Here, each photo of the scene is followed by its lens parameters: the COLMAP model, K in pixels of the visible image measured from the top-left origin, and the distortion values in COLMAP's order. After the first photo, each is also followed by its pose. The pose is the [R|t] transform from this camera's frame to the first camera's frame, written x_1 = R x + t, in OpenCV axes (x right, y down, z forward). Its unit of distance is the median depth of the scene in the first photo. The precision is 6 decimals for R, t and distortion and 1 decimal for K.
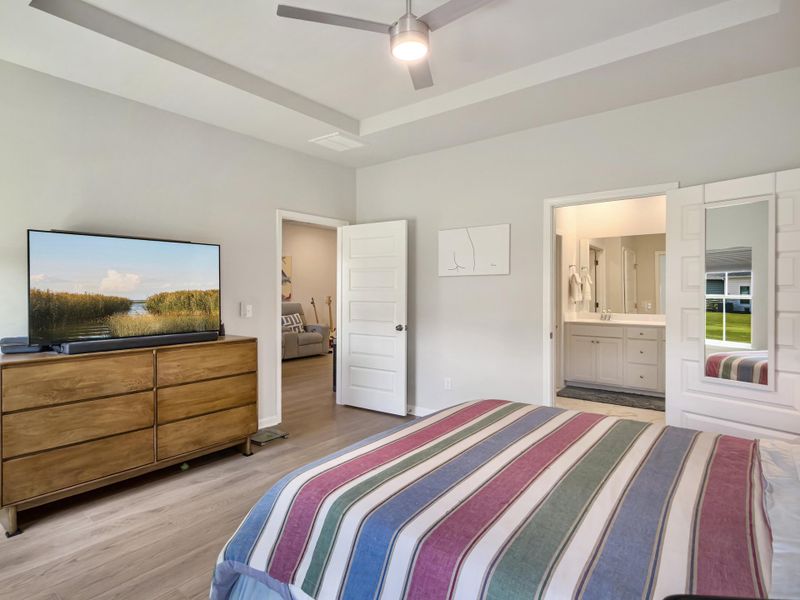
lens RADIAL K [[426.6, 0, 395.5], [0, 426.6, 299.4], [0, 0, 1]] dist [-0.001656, -0.000143]
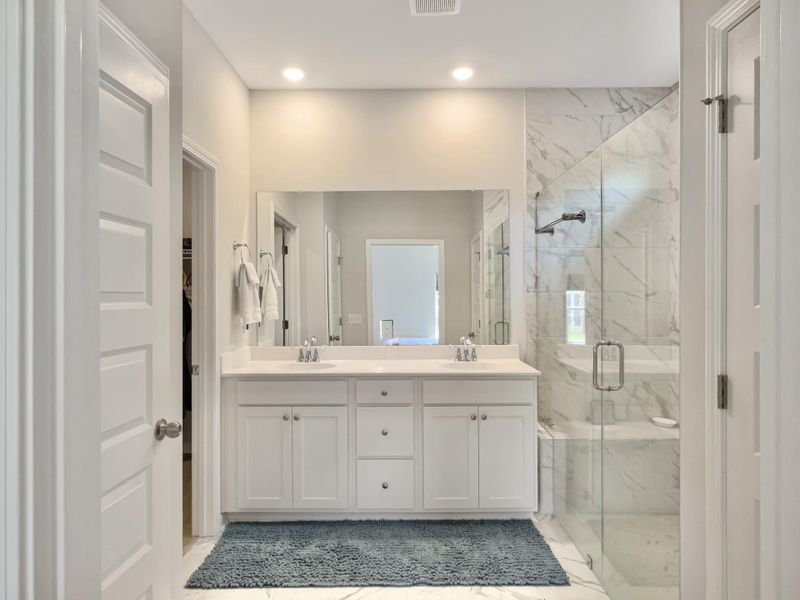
lens RADIAL K [[480.5, 0, 402.6], [0, 480.5, 299.3], [0, 0, 1]] dist [0.004821, 0.002131]
pose [[0.765984, -0.000415, 0.642860, 0.216827], [0.012172, 0.999830, -0.013857, -0.012187], [-0.642745, 0.018439, 0.765859, 0.495268]]
